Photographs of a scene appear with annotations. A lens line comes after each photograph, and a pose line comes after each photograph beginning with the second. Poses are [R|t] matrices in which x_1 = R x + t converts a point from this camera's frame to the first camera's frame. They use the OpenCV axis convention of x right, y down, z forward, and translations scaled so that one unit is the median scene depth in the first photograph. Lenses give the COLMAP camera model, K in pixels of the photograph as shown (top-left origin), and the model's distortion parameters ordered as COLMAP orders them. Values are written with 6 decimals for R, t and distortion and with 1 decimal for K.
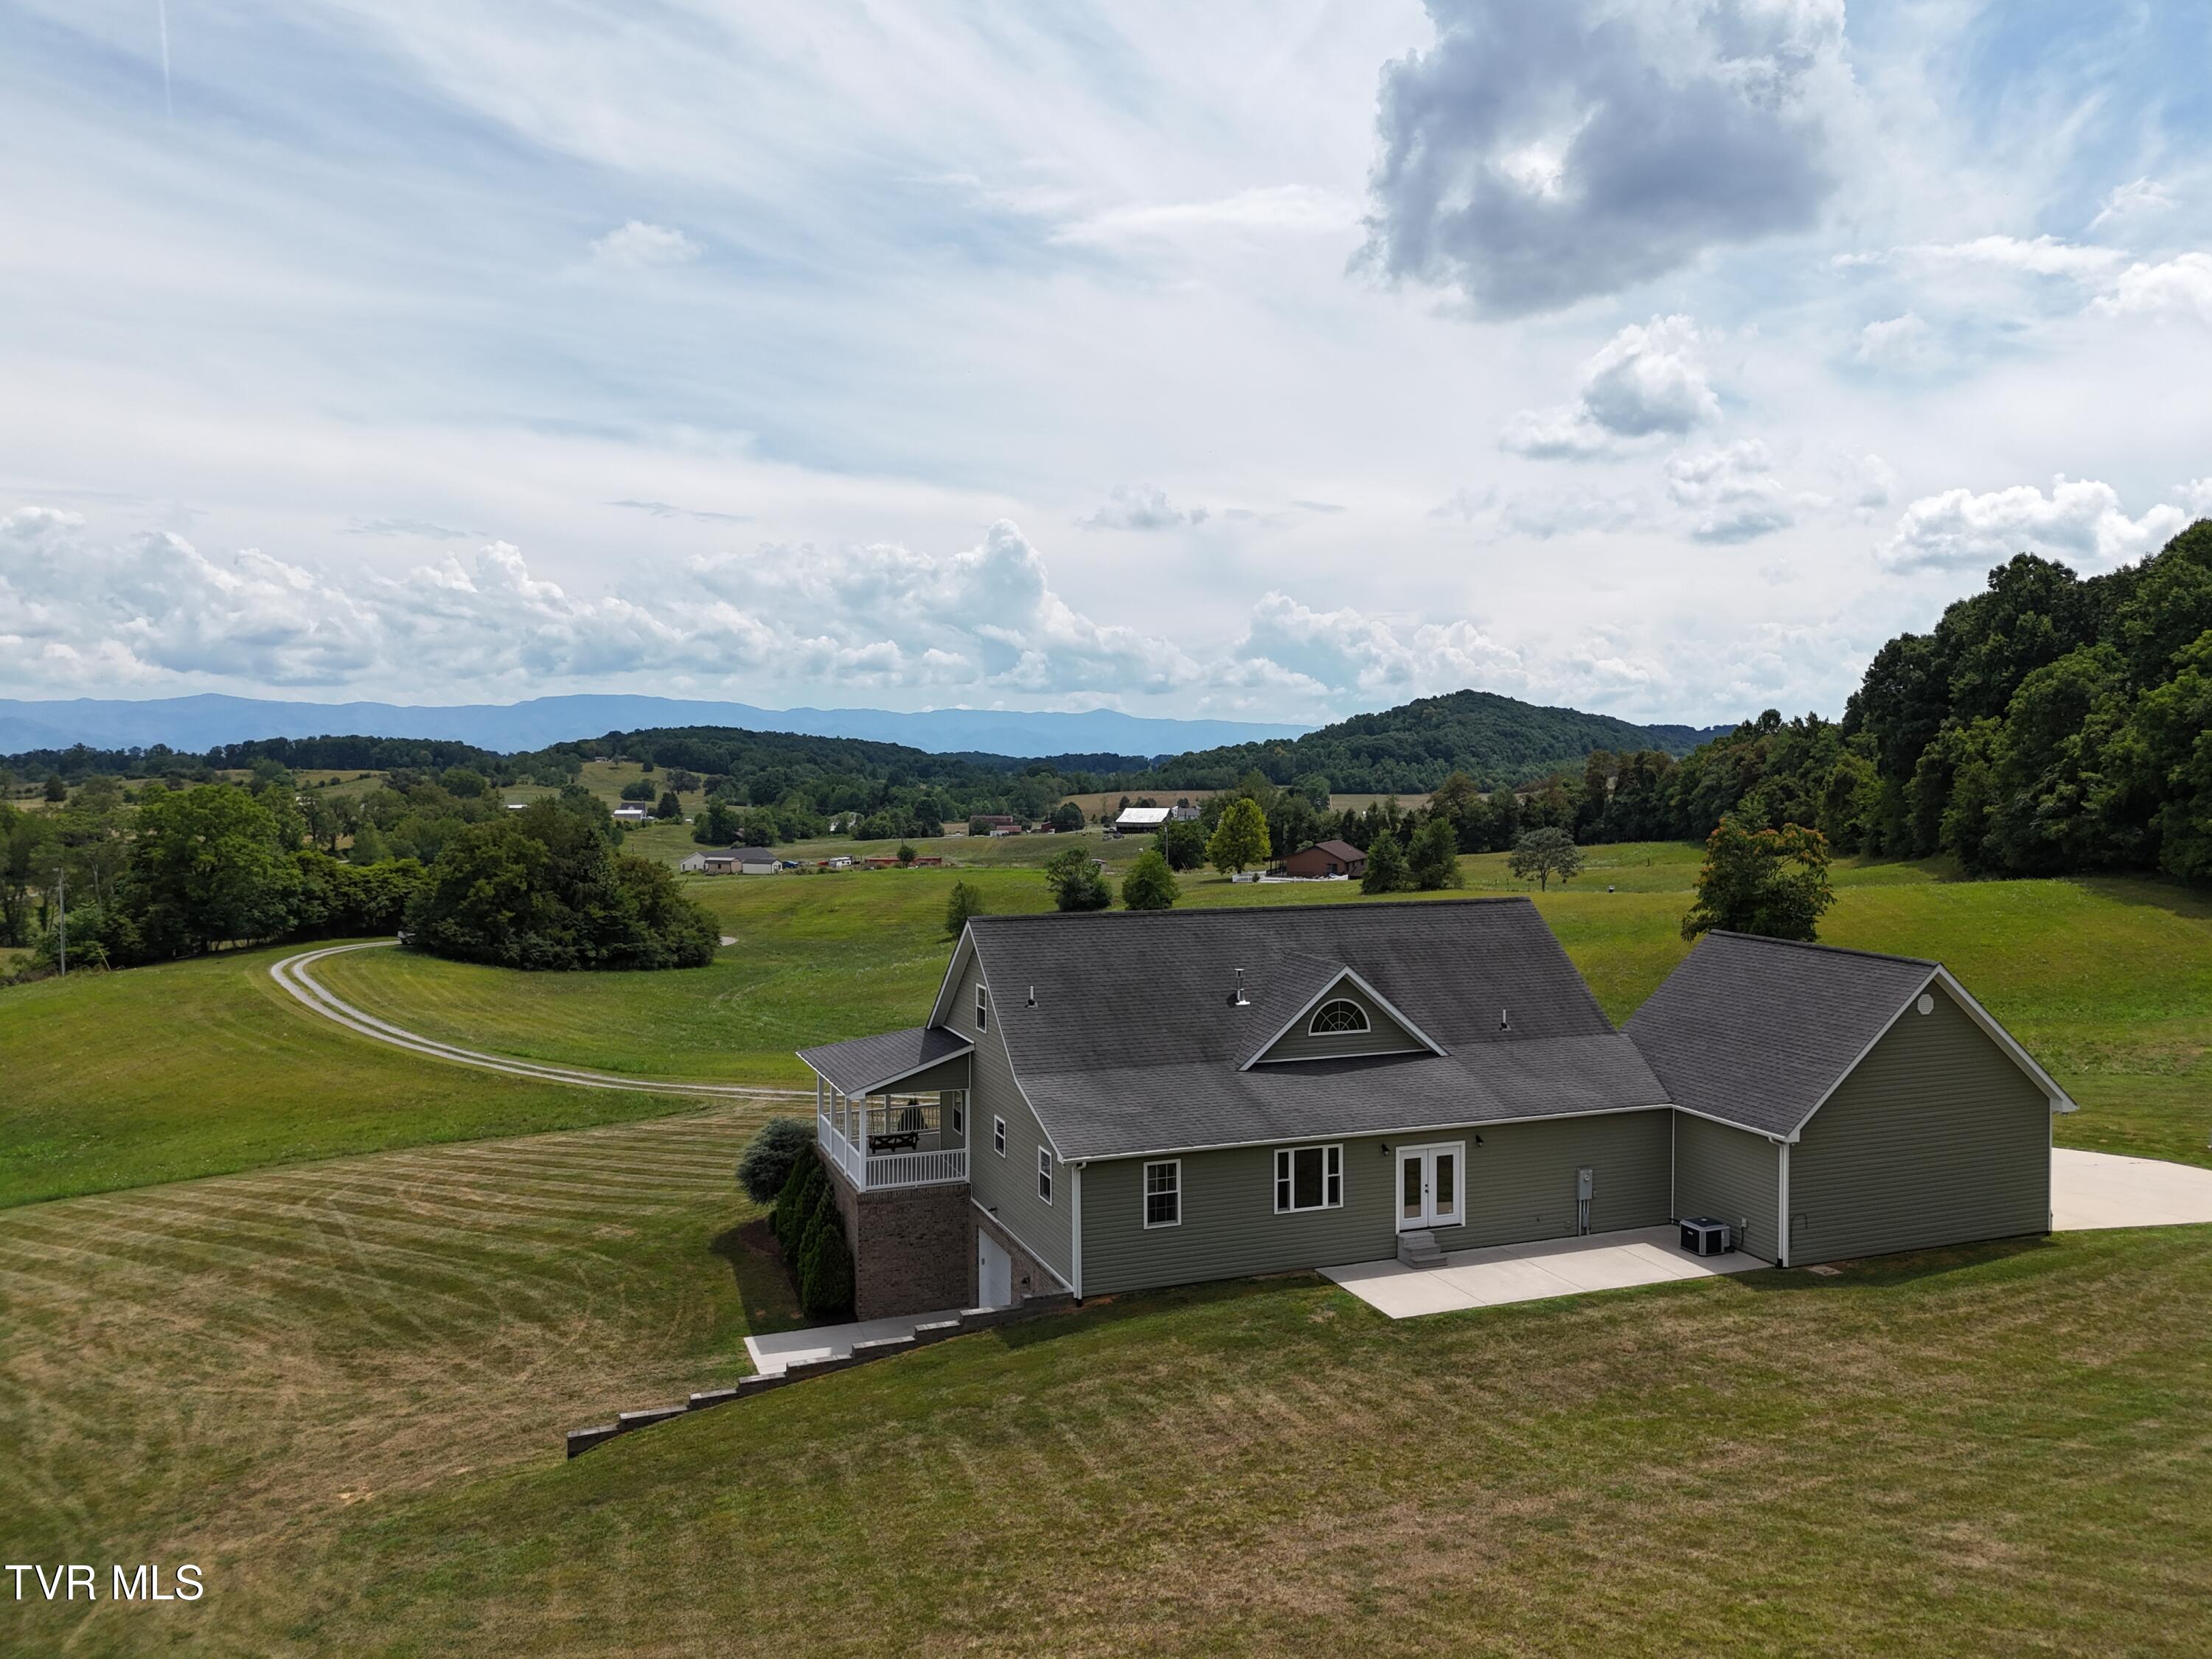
lens RADIAL K [[1571.4, 0, 1106.0], [0, 1571.4, 829.5], [0, 0, 1]] dist [0.002011, -0.084820]
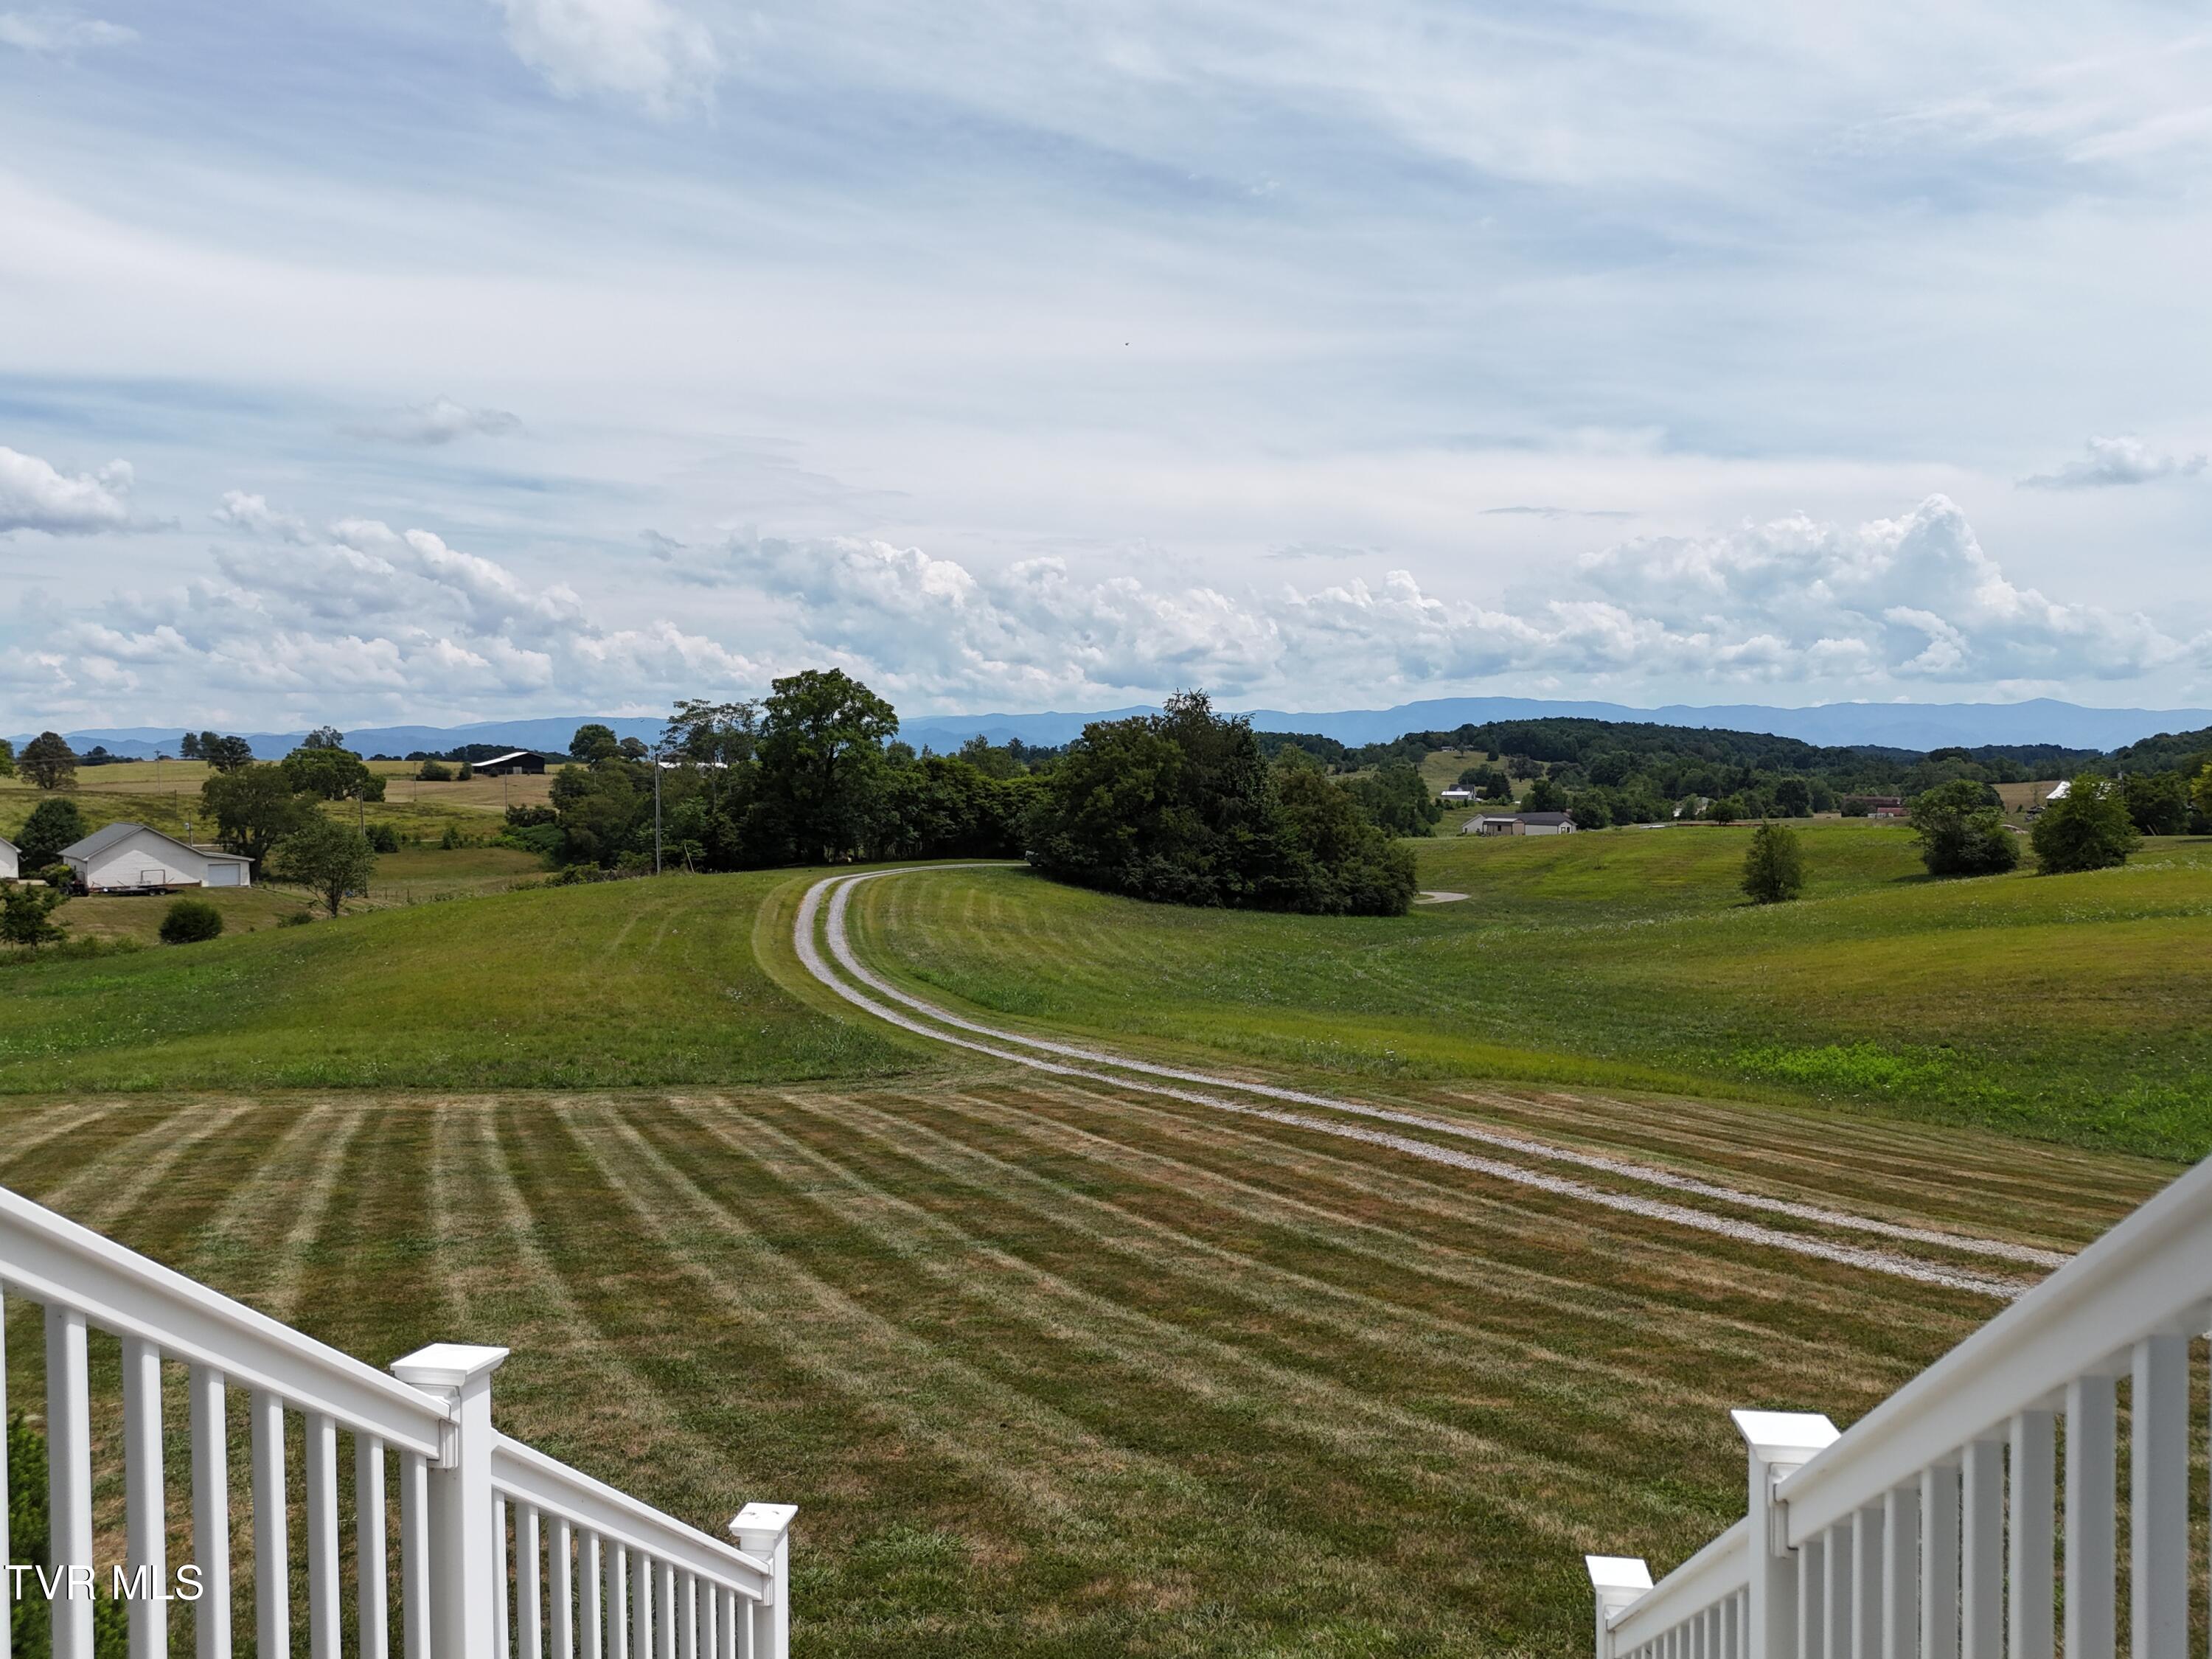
lens RADIAL K [[1515.3, 0, 1106.0], [0, 1515.3, 829.5], [0, 0, 1]] dist [0.003209, -0.001763]
pose [[0.849405, 0.020293, -0.527352, 0.013360], [-0.023090, 0.999733, 0.001279, 0.037571], [0.527237, 0.011090, 0.849646, 0.235689]]
